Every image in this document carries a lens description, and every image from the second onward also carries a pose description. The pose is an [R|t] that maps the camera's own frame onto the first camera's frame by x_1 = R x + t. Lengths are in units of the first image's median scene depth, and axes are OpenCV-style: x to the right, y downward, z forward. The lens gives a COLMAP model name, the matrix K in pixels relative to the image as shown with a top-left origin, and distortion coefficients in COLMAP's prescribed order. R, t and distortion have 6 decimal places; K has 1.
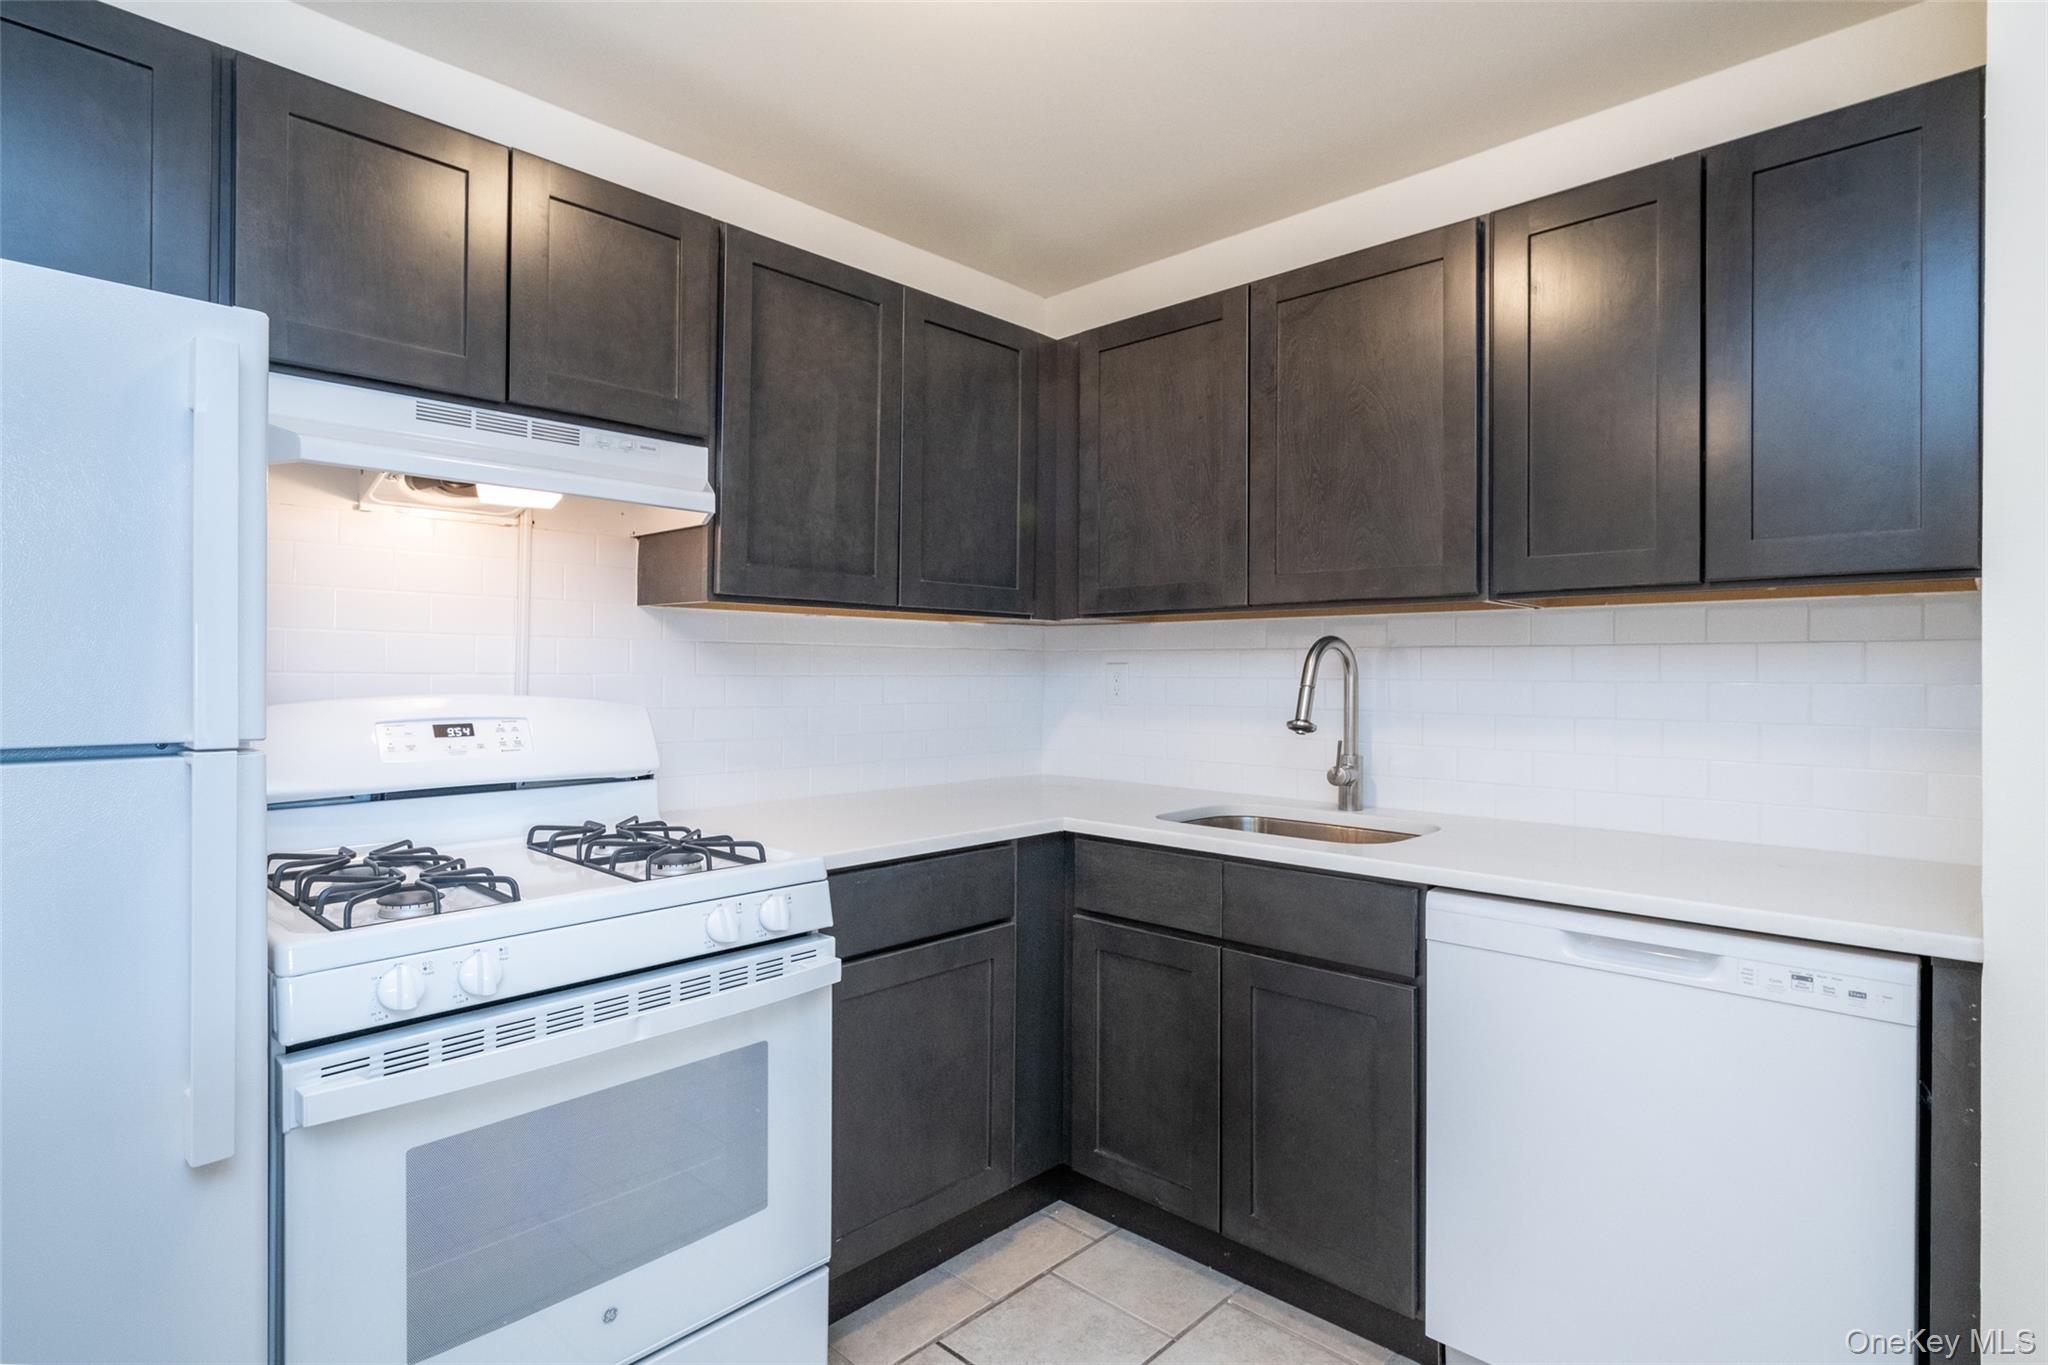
lens RADIAL K [[999.3, 0, 1033.0], [0, 999.3, 691.4], [0, 0, 1]] dist [-0.004705, 0.001317]
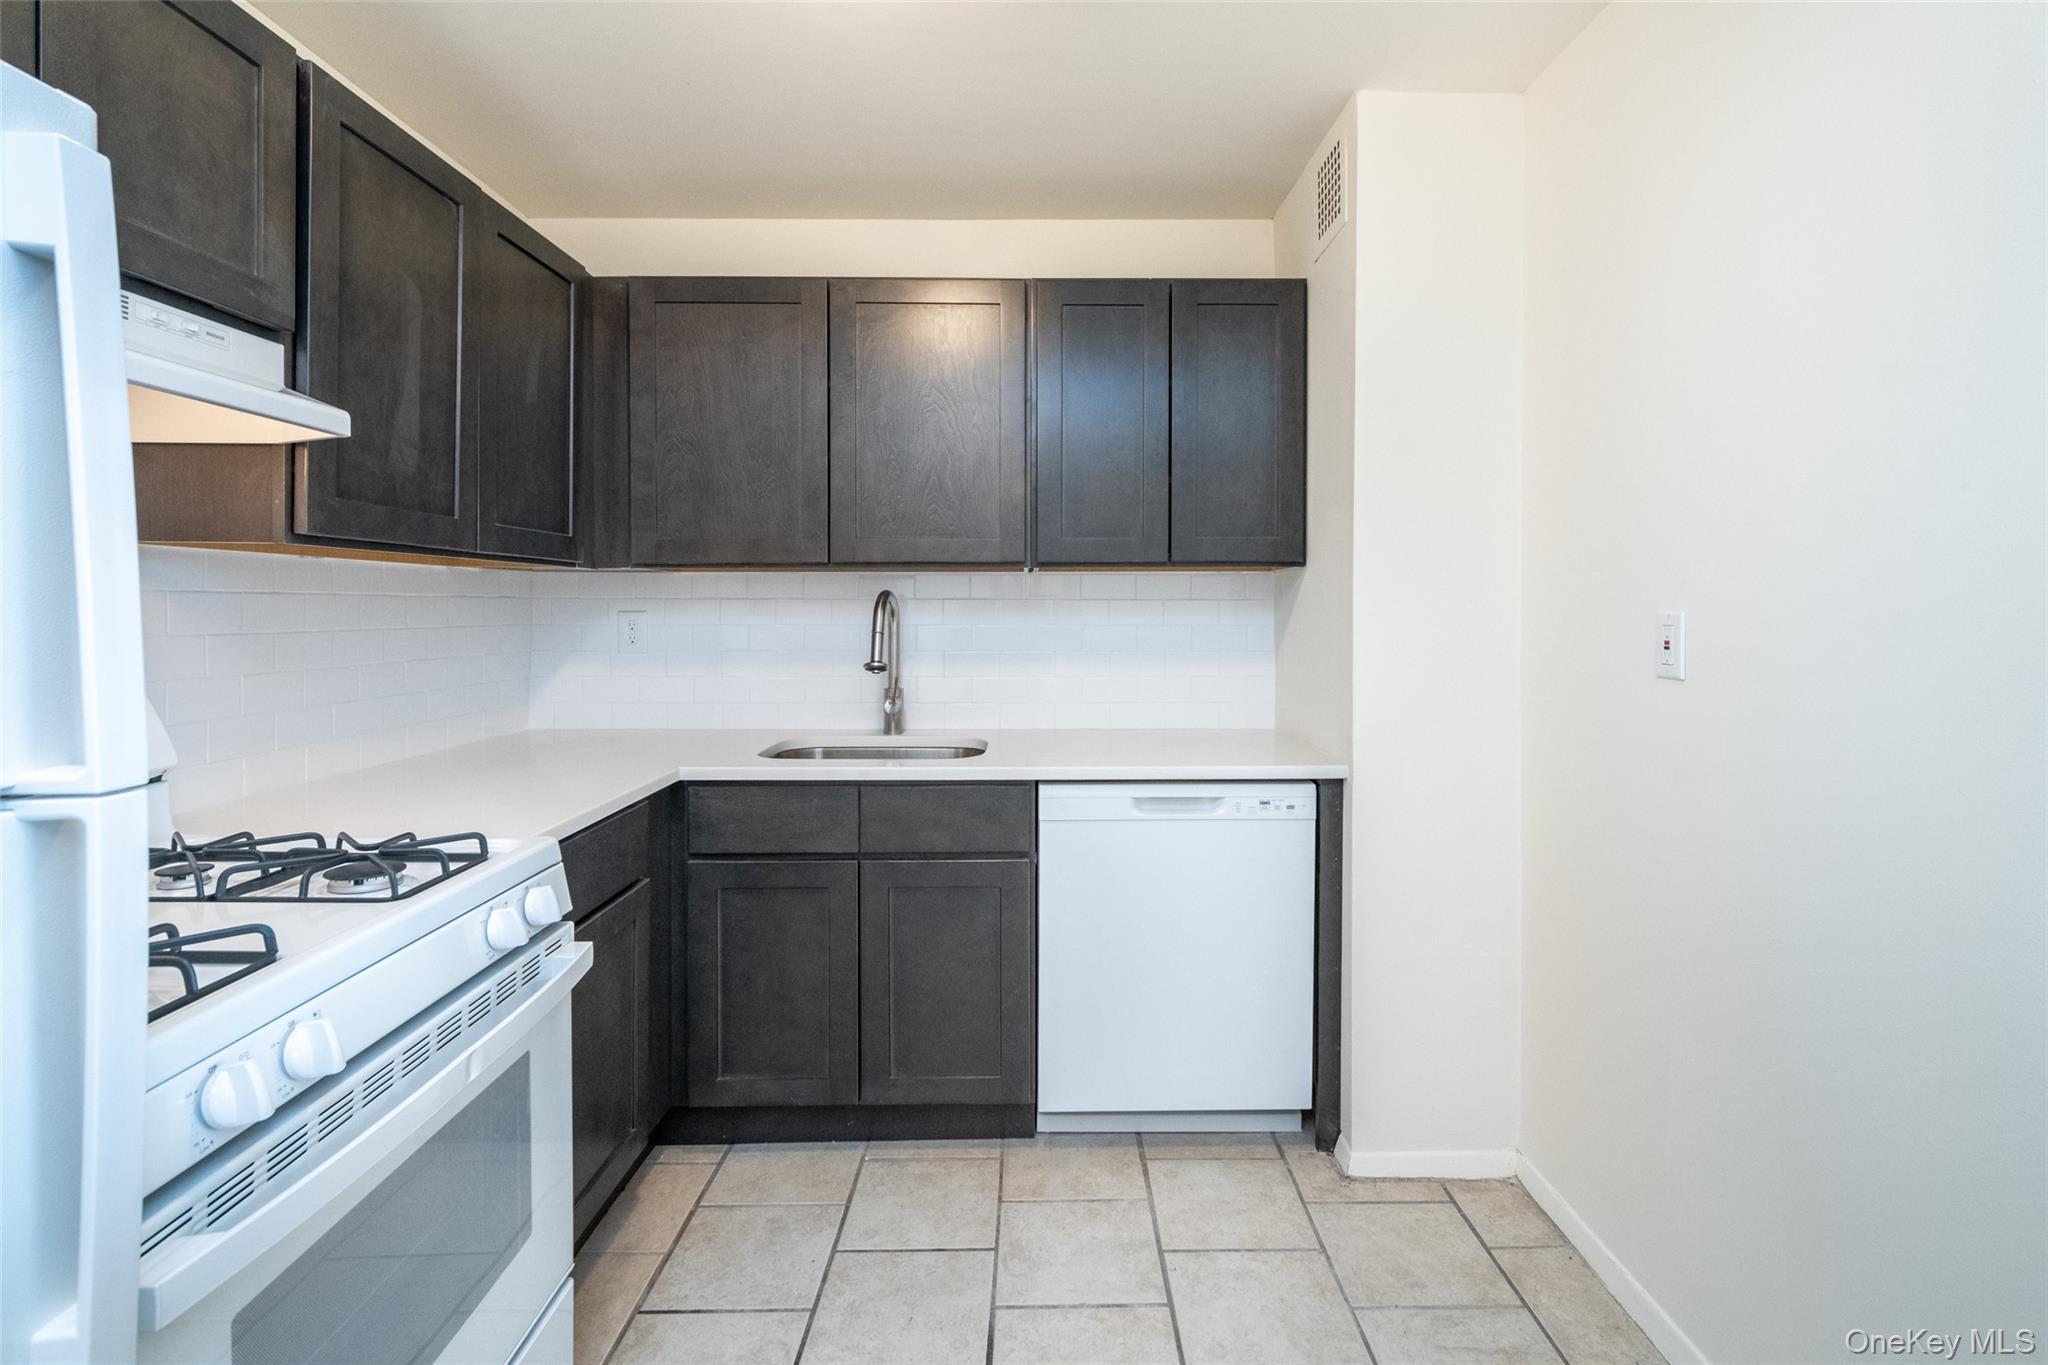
lens RADIAL K [[997.3, 0, 908.7], [0, 997.3, 645.4], [0, 0, 1]] dist [-0.004032, -0.001611]
pose [[0.738492, -0.034038, 0.673403, -0.509293], [0.016938, 0.999346, 0.031938, -0.028139], [-0.674050, -0.012180, 0.738586, 0.101520]]
